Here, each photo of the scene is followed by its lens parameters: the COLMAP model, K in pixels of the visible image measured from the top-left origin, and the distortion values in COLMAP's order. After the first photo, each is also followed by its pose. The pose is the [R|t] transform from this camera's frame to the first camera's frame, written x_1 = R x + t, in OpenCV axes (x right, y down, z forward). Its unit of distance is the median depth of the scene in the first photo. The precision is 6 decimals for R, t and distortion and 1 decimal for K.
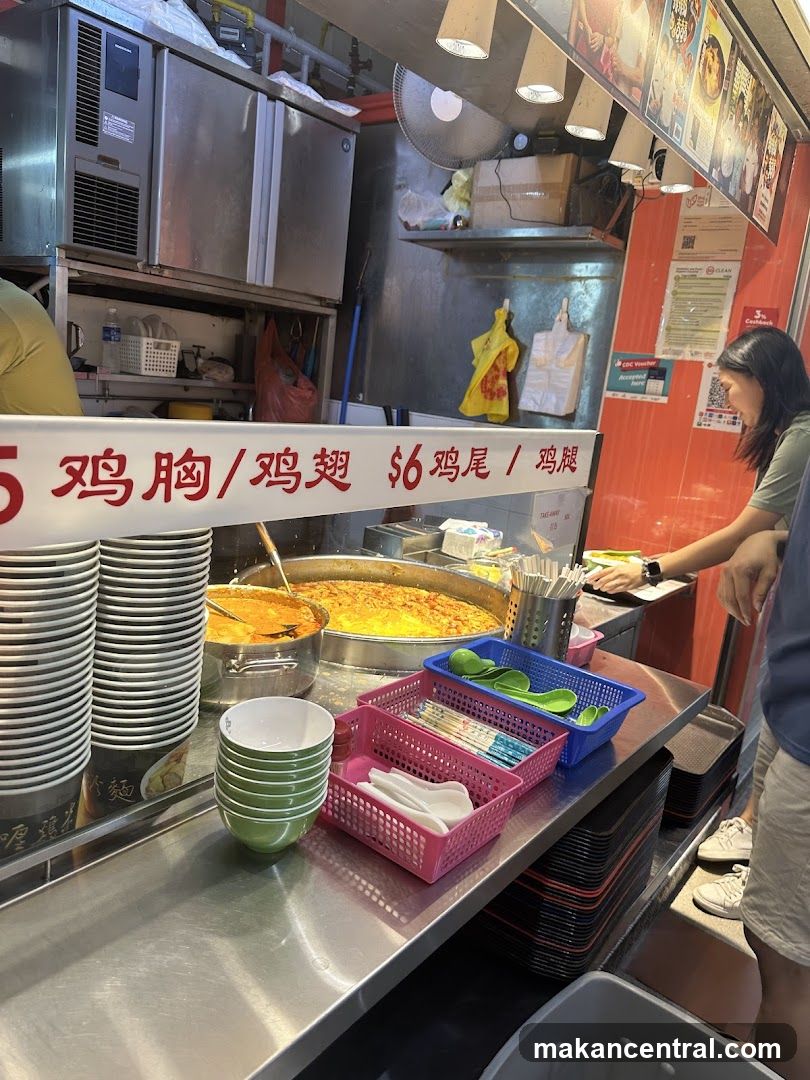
lens RADIAL K [[748.1, 0, 401.1], [0, 748.1, 539.1], [0, 0, 1]] dist [0.197417, -0.373442]
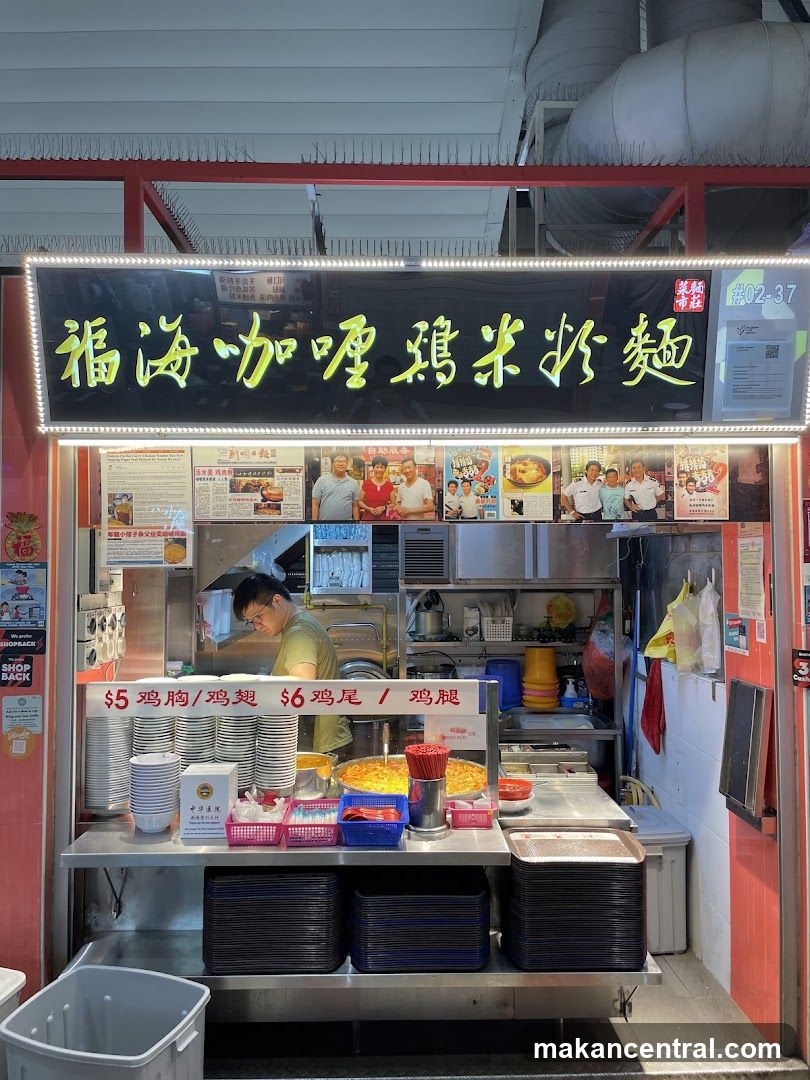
lens RADIAL K [[834.6, 0, 415.7], [0, 834.6, 540.1], [0, 0, 1]] dist [0.068645, -0.004691]
pose [[0.624429, -0.126919, -0.770701, 2.210914], [-0.102566, 0.964842, -0.241990, 0.024912], [0.774318, 0.230154, 0.589458, -0.361226]]
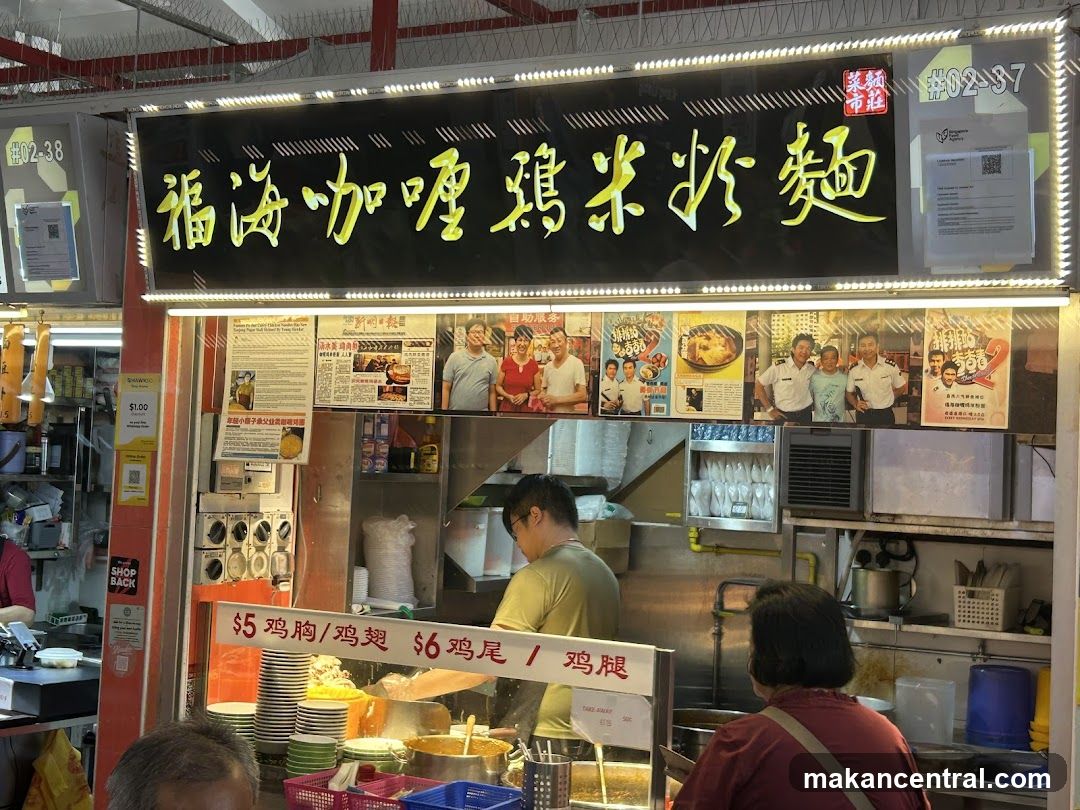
lens RADIAL K [[1644.6, 0, 521.1], [0, 1644.6, 387.3], [0, 0, 1]] dist [0.201320, -0.770834]
pose [[0.152700, -0.147612, -0.977187, 3.747647], [-0.245037, 0.952252, -0.182136, -0.017693], [0.957413, 0.267259, 0.109238, 0.586812]]
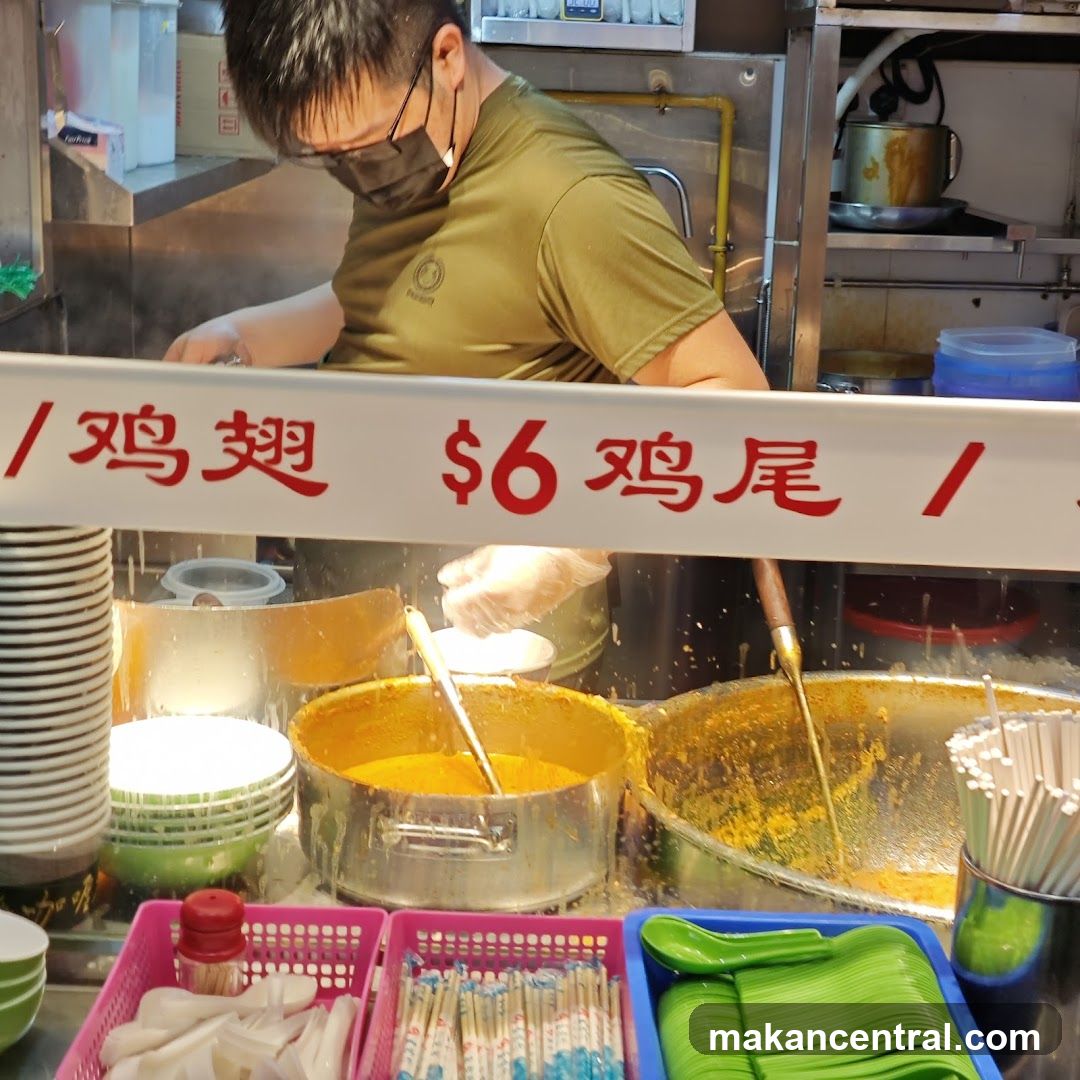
lens RADIAL K [[1928.0, 0, 586.3], [0, 1928.0, 614.1], [0, 0, 1]] dist [0.317689, -1.916168]
pose [[0.602741, 0.140290, -0.785507, 0.966973], [-0.147555, 0.987041, 0.063061, -0.083009], [0.784175, 0.077896, 0.615631, 0.271269]]
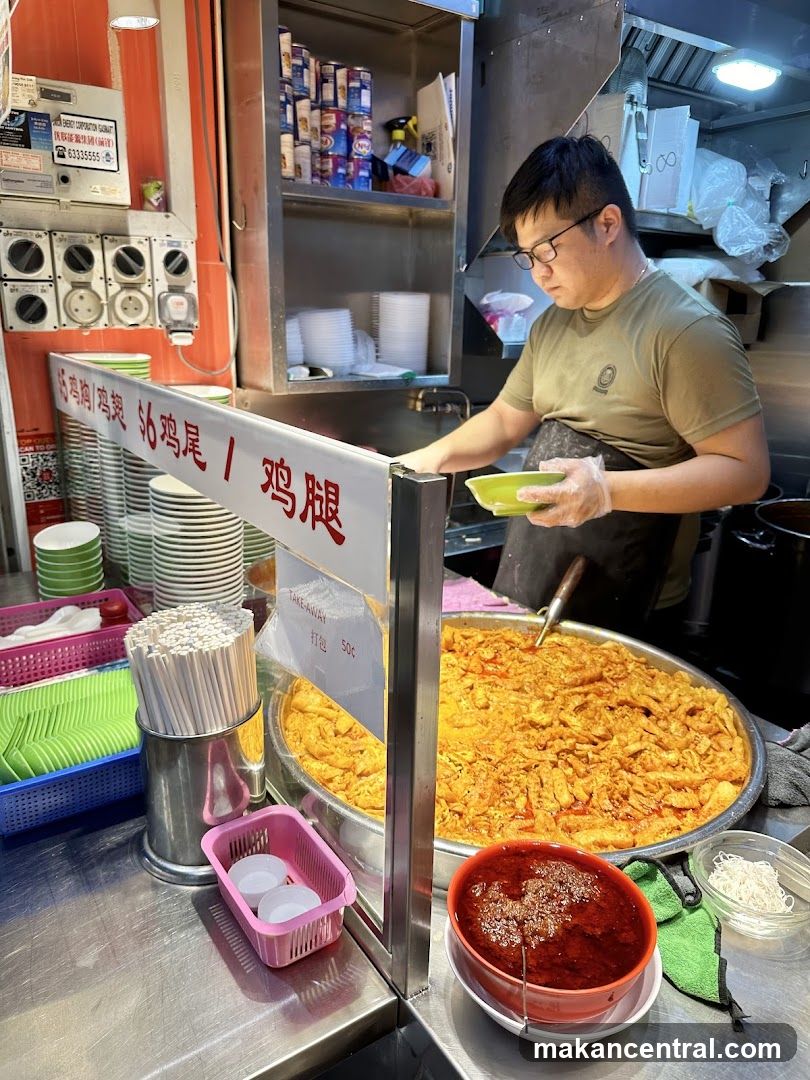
lens RADIAL K [[769.5, 0, 407.9], [0, 769.5, 542.3], [0, 0, 1]] dist [-0.005788, -0.001731]
pose [[-0.308541, 0.168027, -0.936253, 0.834997], [-0.262513, 0.931008, 0.253597, -0.281209], [0.914270, 0.324023, -0.243144, 1.512977]]
